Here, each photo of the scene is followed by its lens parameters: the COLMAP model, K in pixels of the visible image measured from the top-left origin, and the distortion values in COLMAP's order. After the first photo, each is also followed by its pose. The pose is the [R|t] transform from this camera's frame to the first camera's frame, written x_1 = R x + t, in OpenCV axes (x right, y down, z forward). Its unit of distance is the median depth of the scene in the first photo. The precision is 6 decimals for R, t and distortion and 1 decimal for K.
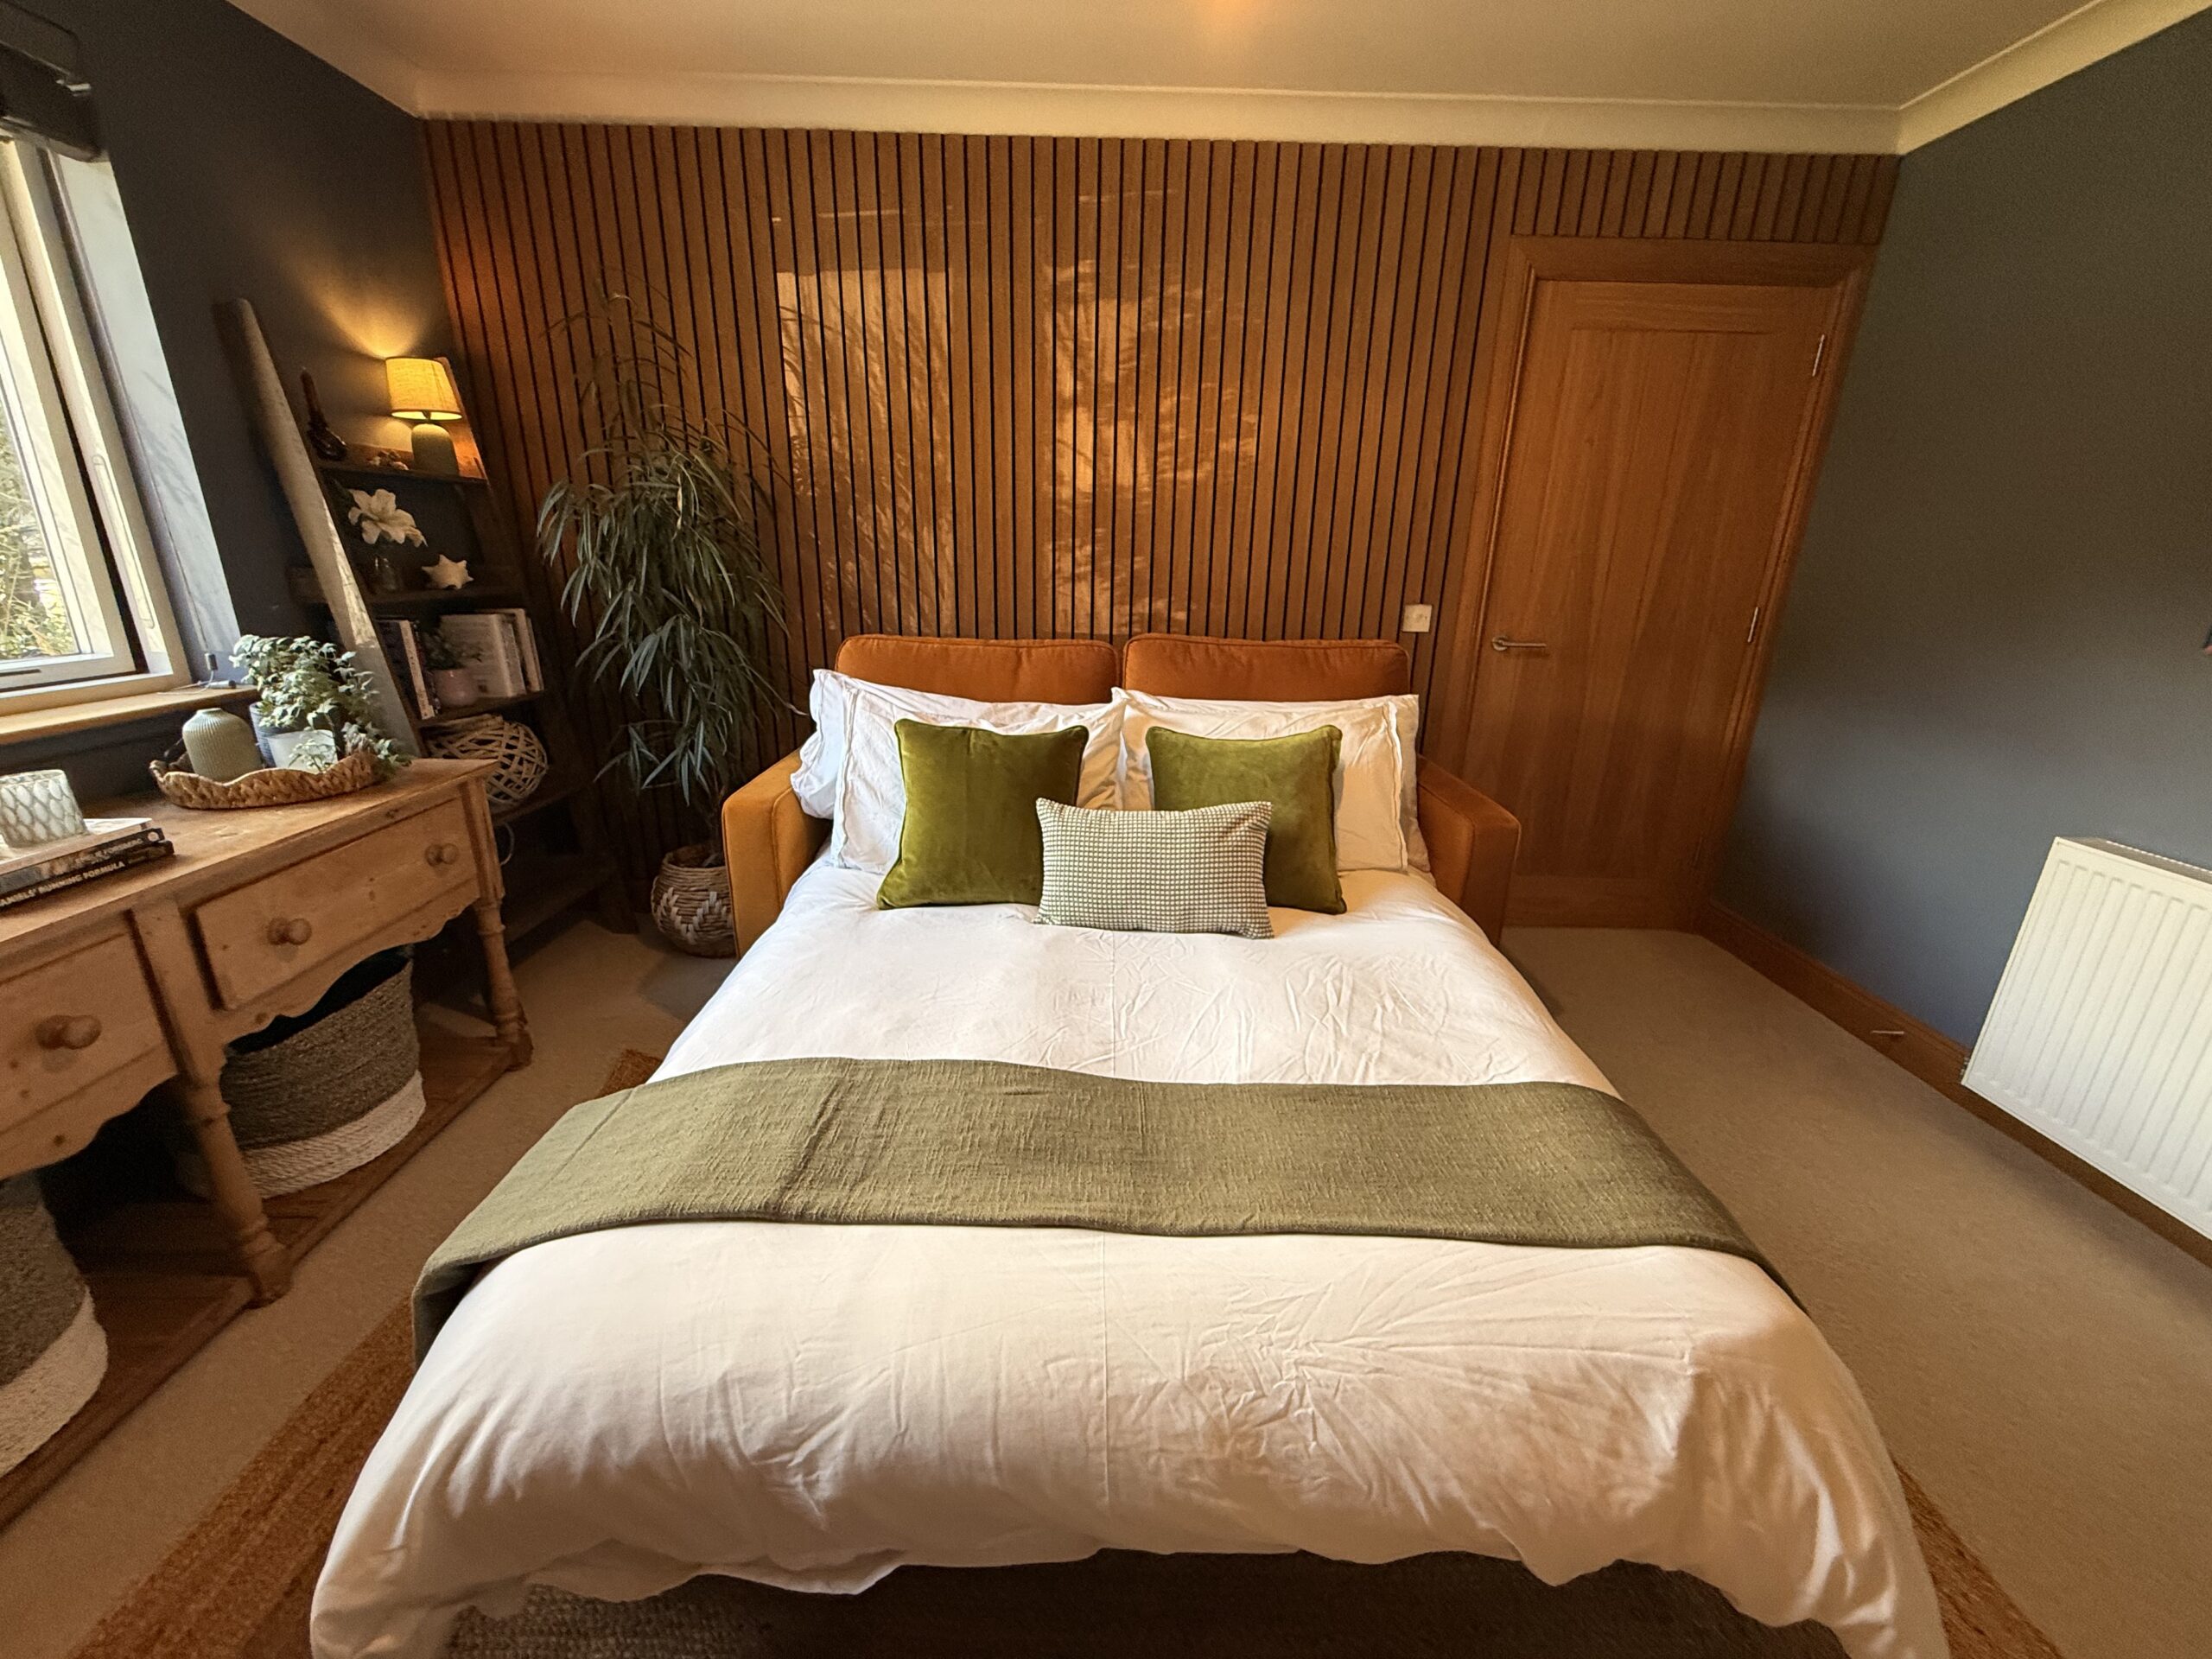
lens RADIAL K [[881.7, 0, 1100.7], [0, 881.7, 839.4], [0, 0, 1]] dist [-0.006595, 0.001978]
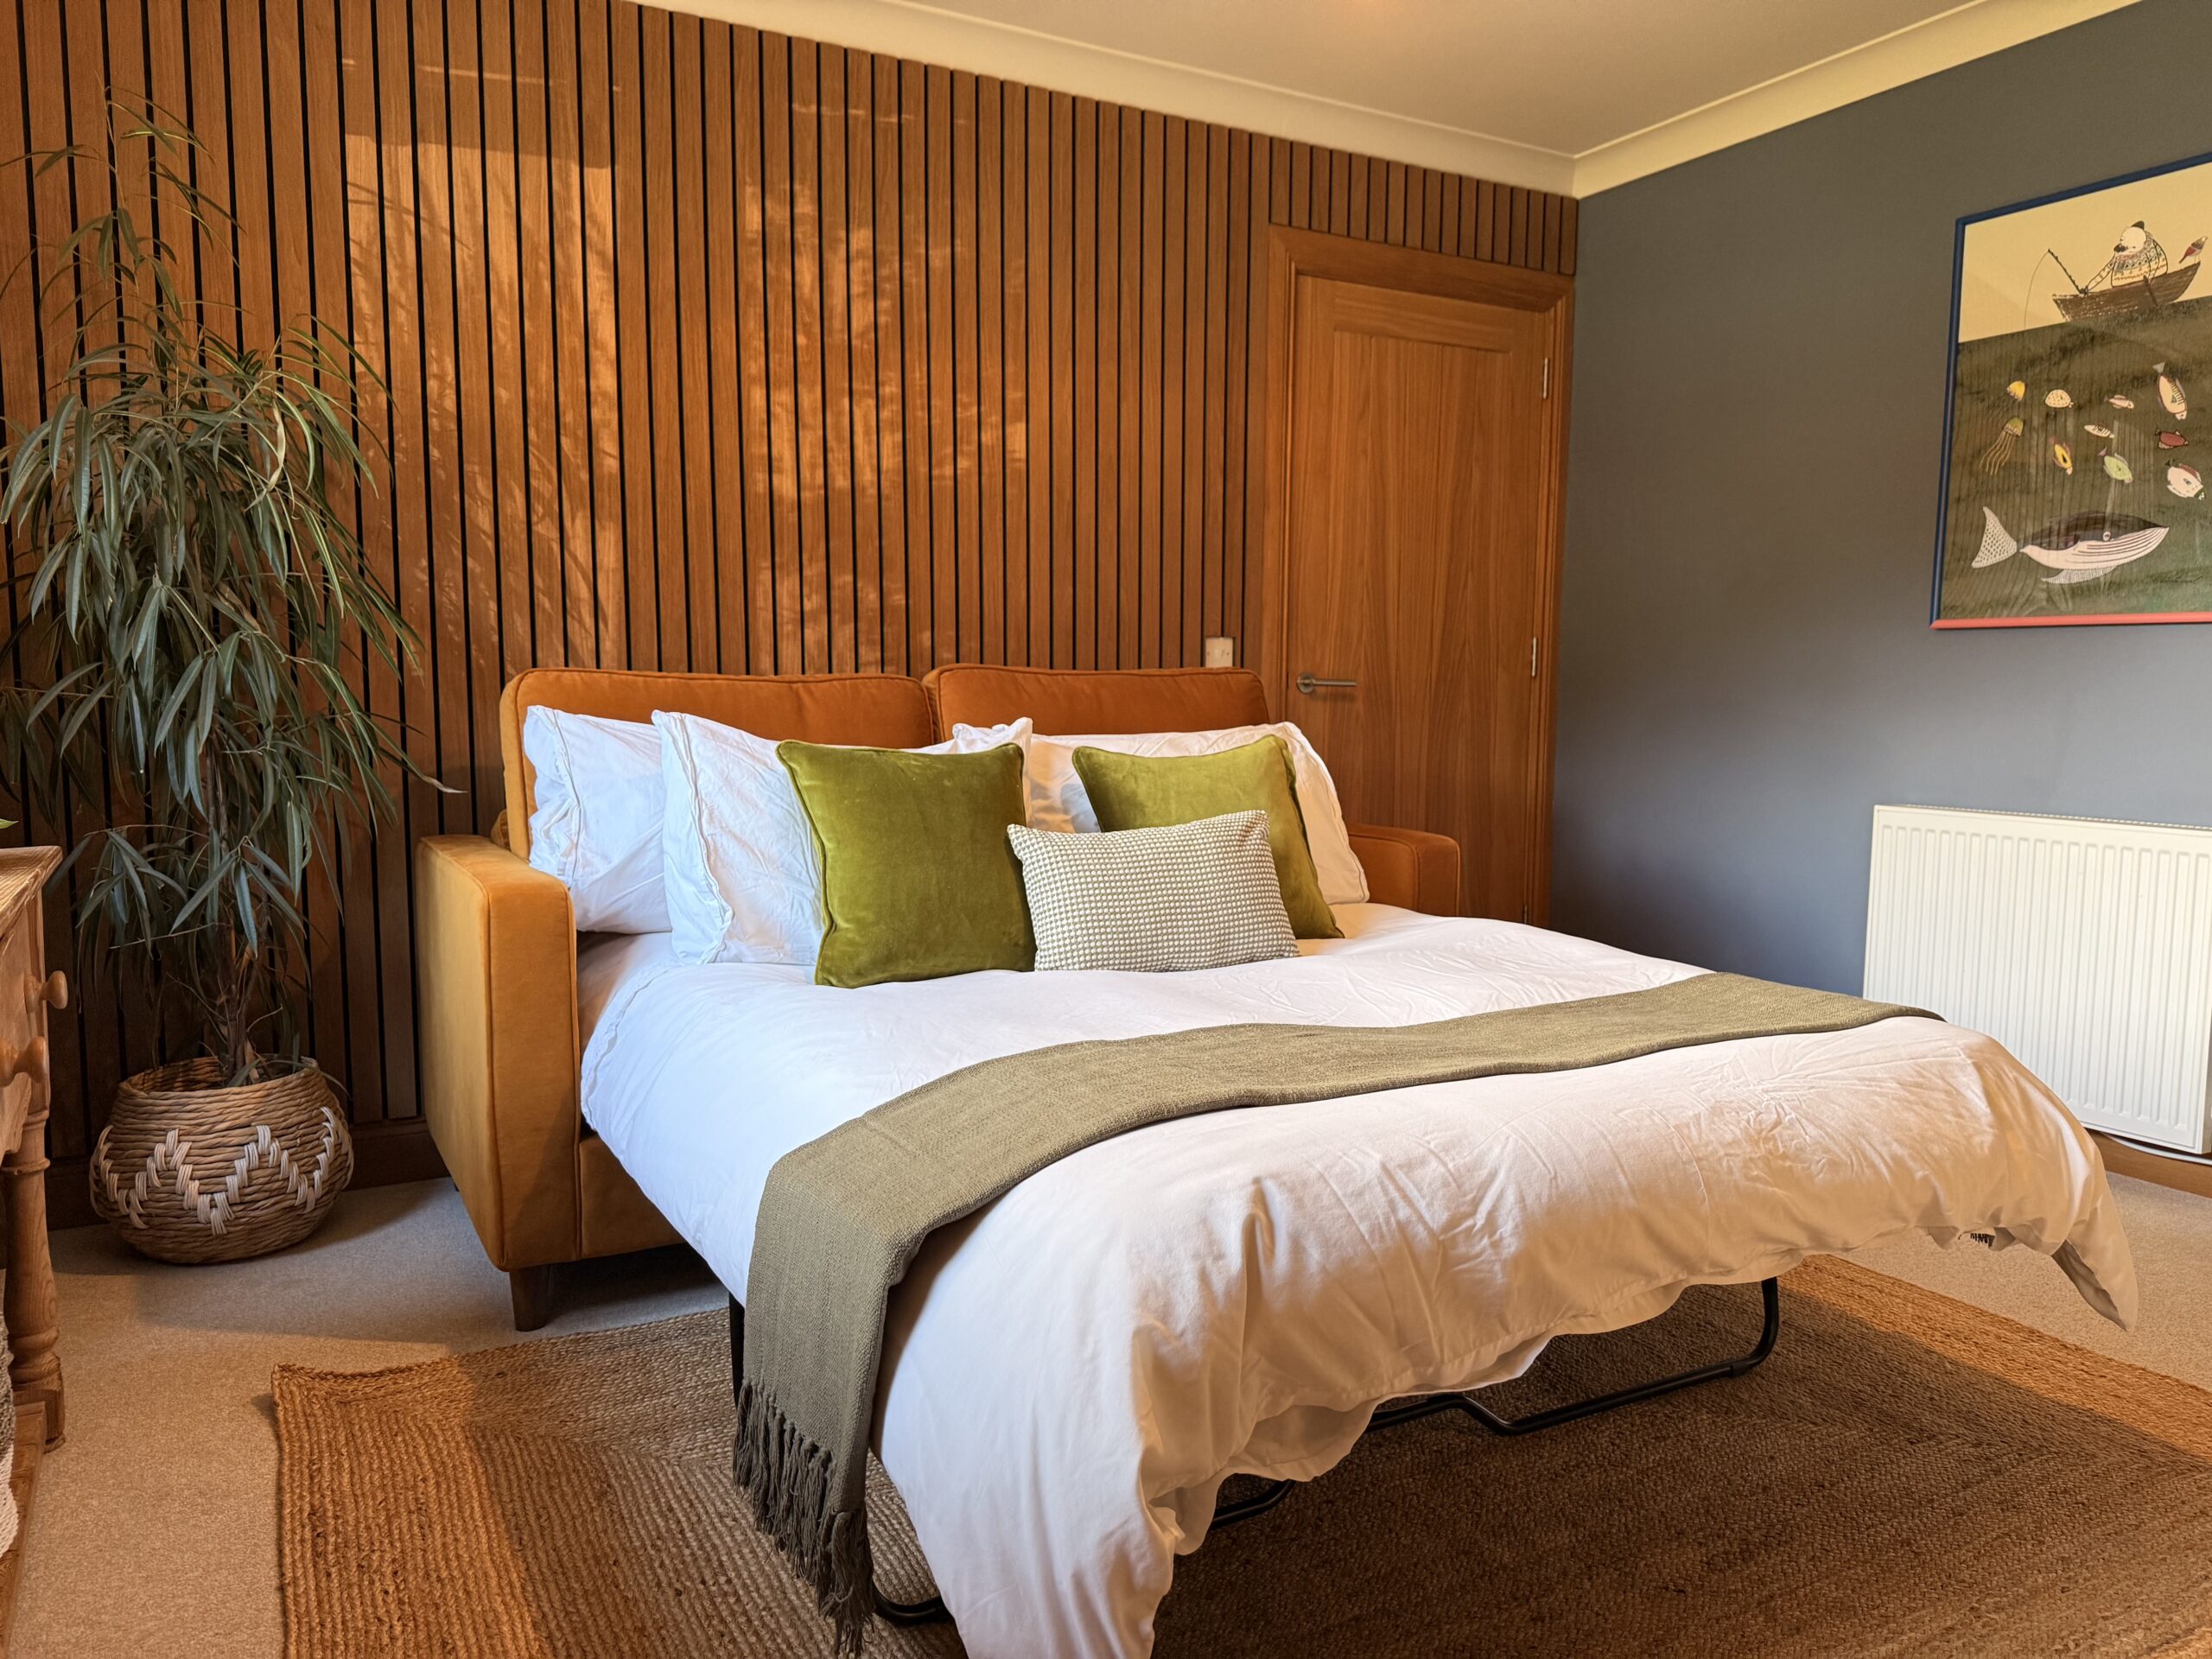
lens RADIAL K [[1561.0, 0, 1113.3], [0, 1561.0, 867.0], [0, 0, 1]] dist [0.050379, -0.062111]
pose [[0.869715, -0.074203, 0.487944, -0.482531], [0.171402, 0.972511, -0.157617, 0.160204], [-0.462836, 0.220717, 0.858526, -0.137985]]
